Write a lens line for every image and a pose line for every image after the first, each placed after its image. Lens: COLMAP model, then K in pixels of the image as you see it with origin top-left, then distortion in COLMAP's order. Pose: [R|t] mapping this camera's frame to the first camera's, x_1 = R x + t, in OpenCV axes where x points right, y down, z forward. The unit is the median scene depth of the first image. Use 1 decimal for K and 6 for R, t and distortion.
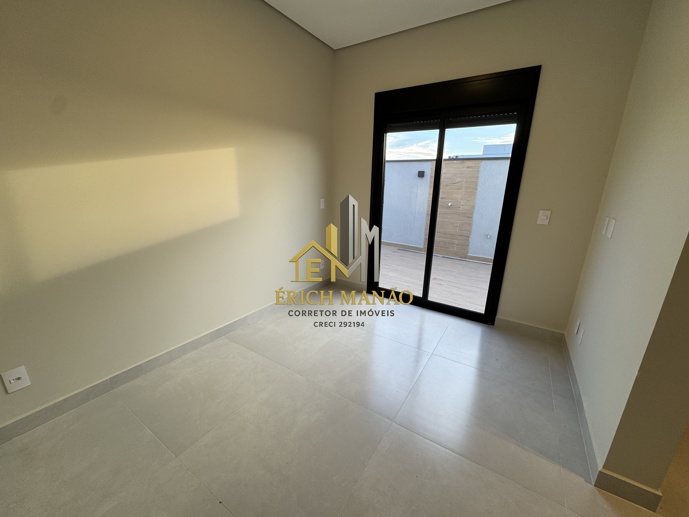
lens RADIAL K [[277.7, 0, 345.7], [0, 277.7, 259.6], [0, 0, 1]] dist [-0.001731, -0.000116]
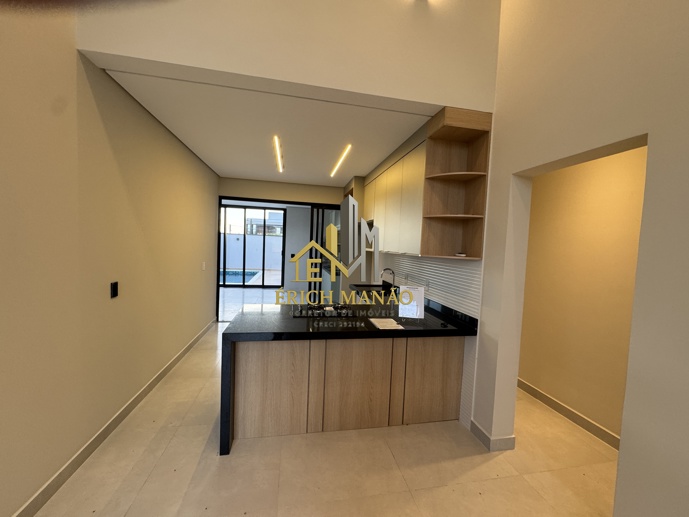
lens RADIAL K [[277.7, 0, 344.2], [0, 277.7, 259.2], [0, 0, 1]] dist [-0.001731, -0.000116]
pose [[0.732918, -0.029436, 0.679680, -1.282995], [0.160374, 0.978383, -0.130564, 0.445019], [-0.661144, 0.204695, 0.721796, -2.122561]]
